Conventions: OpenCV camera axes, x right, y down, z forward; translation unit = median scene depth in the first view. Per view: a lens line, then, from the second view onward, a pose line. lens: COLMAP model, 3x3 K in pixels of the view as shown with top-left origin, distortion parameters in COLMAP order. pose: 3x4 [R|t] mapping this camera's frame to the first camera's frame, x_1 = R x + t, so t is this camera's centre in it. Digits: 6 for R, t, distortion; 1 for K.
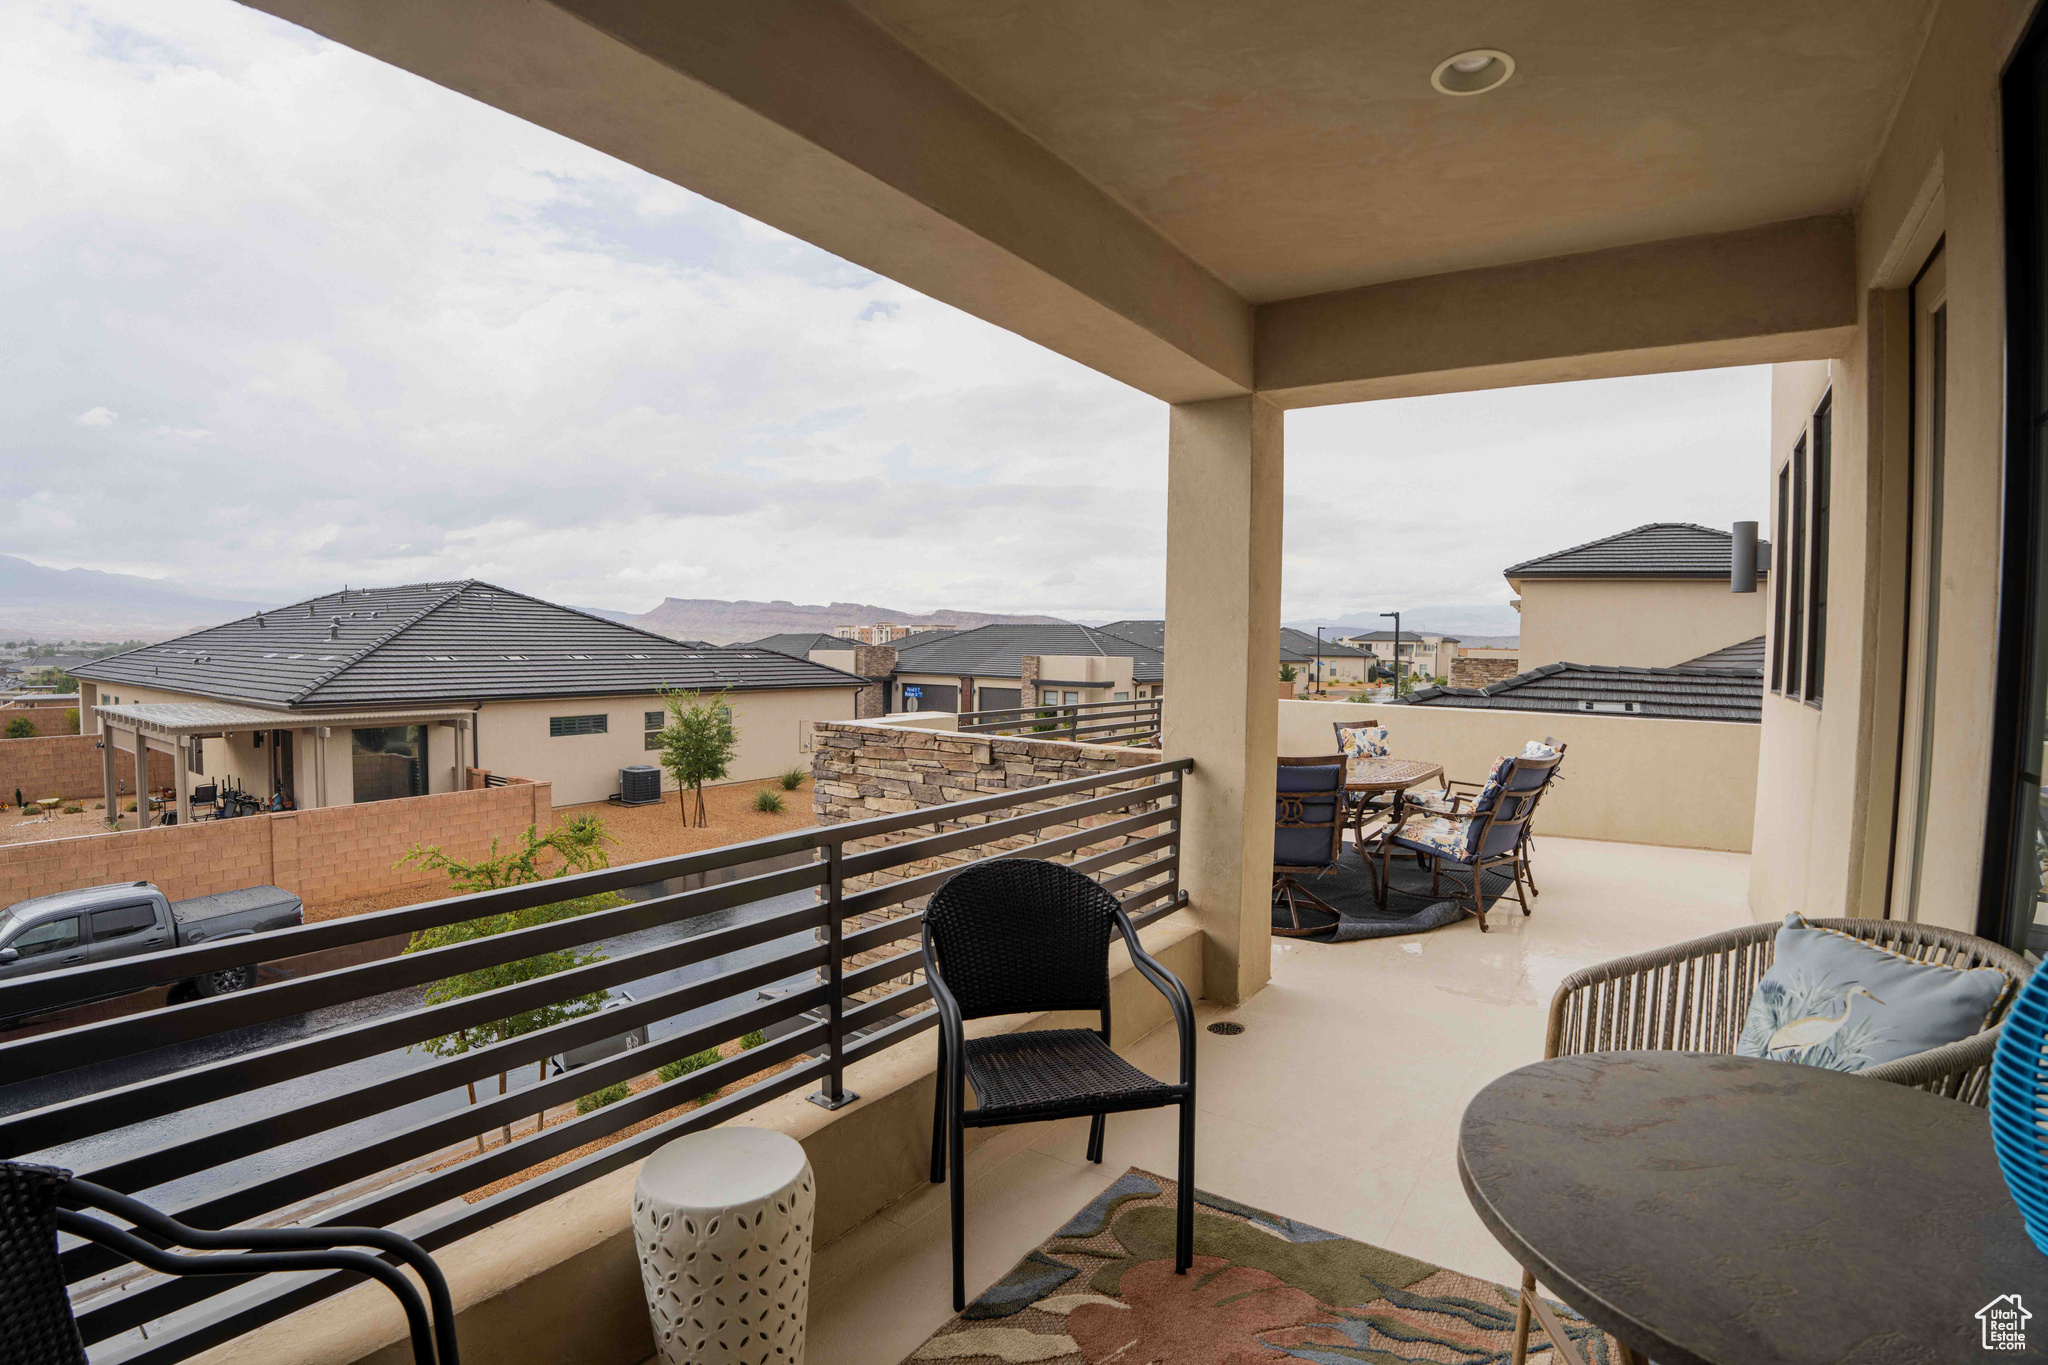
lens RADIAL K [[955.2, 0, 1026.1], [0, 955.2, 709.1], [0, 0, 1]] dist [-0.121067, 0.029369]
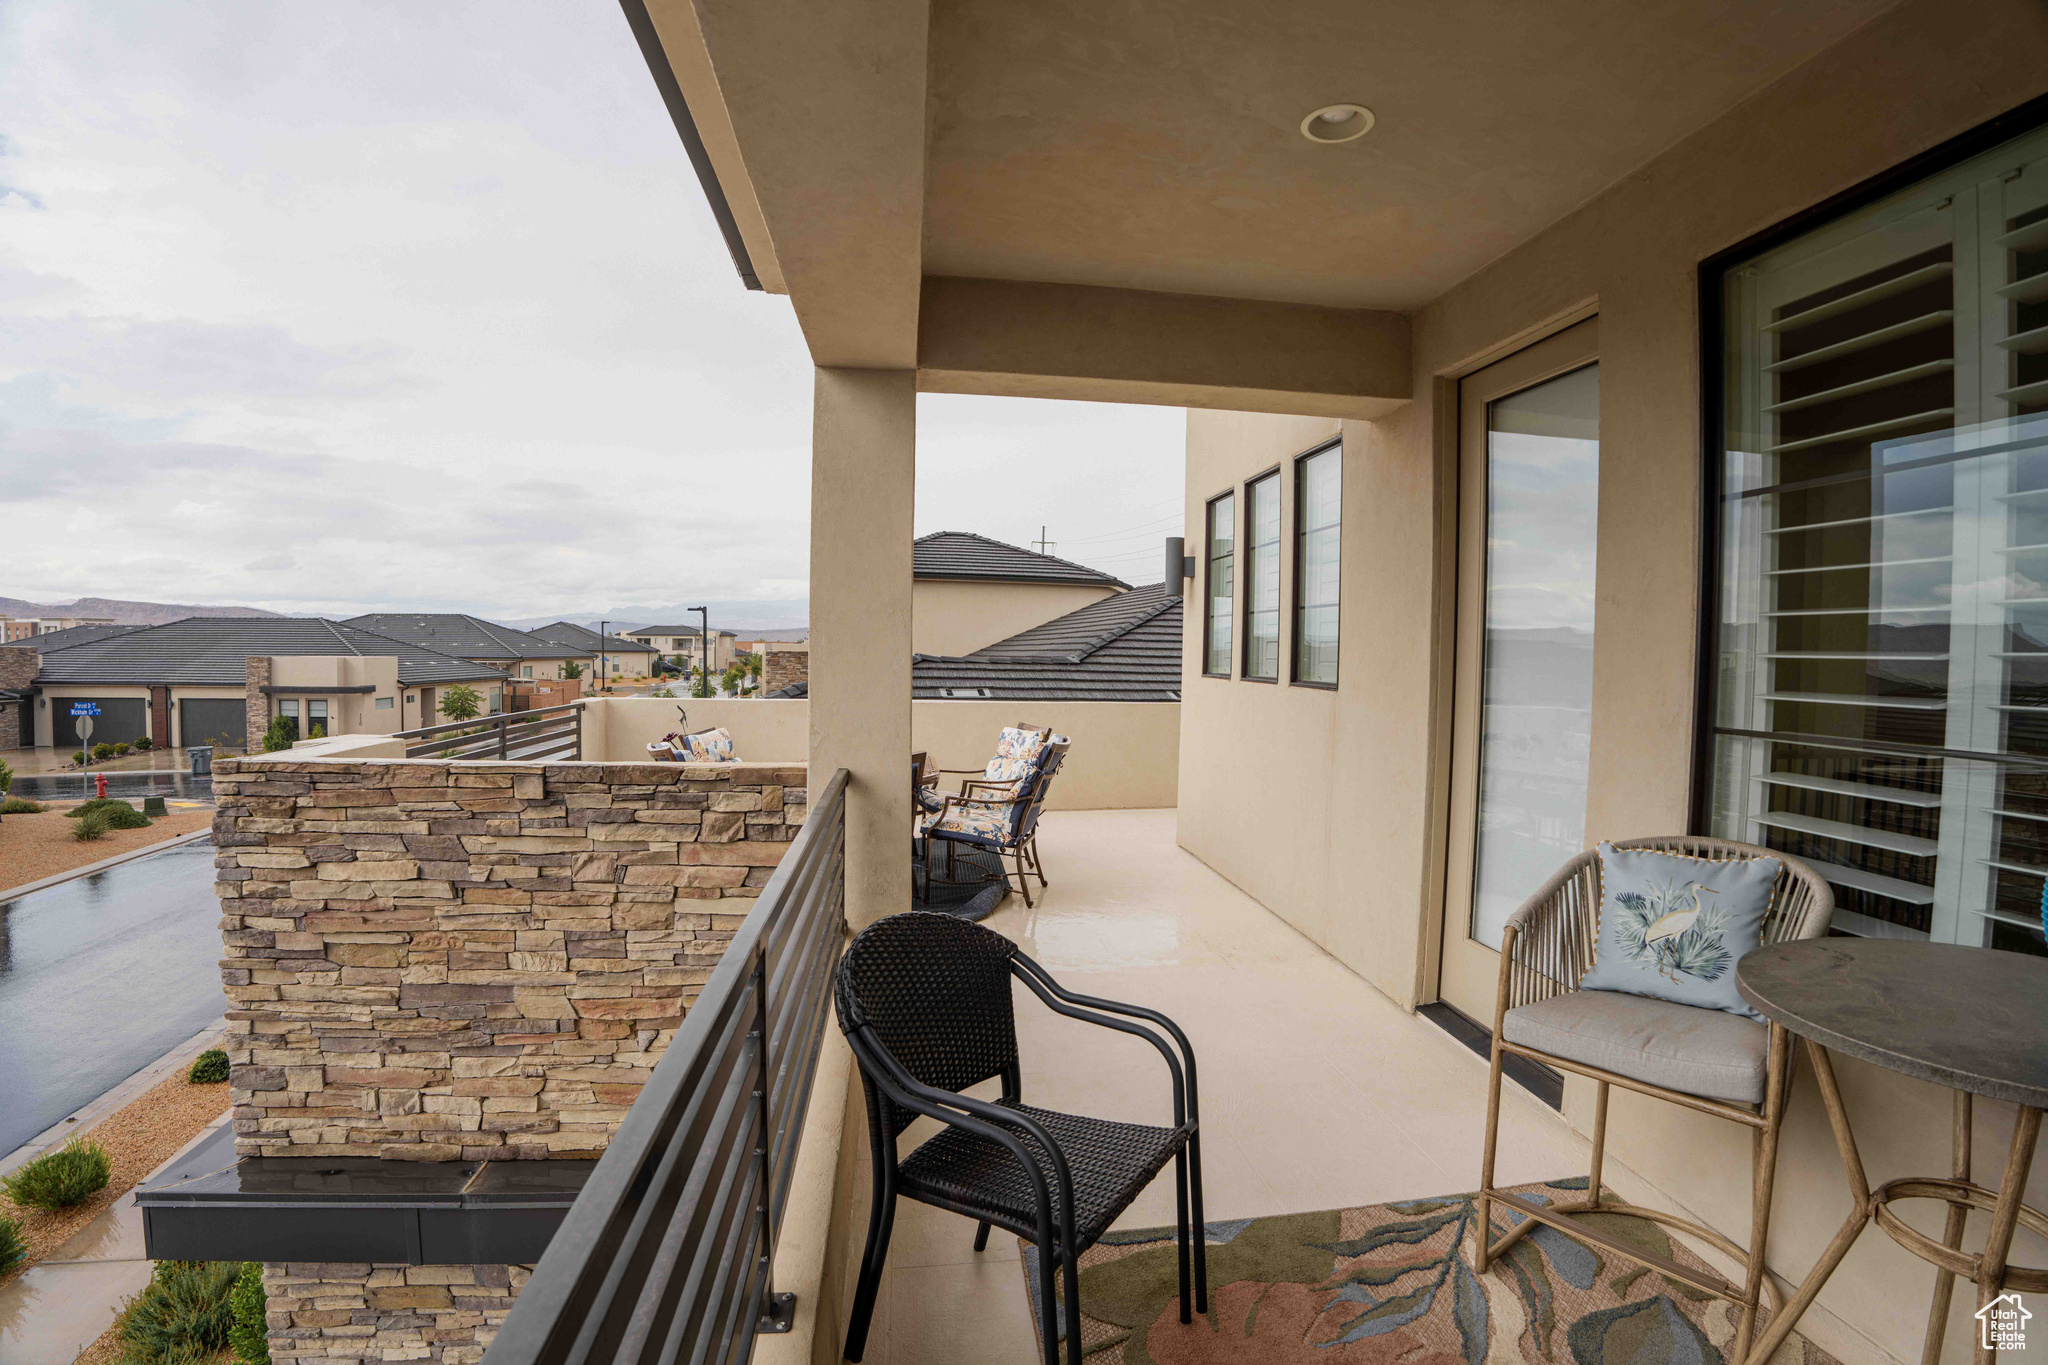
lens RADIAL K [[955.2, 0, 1026.1], [0, 955.2, 709.1], [0, 0, 1]] dist [-0.121067, 0.029369]
pose [[0.738108, -0.046865, 0.673053, -0.099862], [0.042779, 0.998828, 0.022635, -0.005857], [-0.673325, 0.012085, 0.739248, 0.077517]]
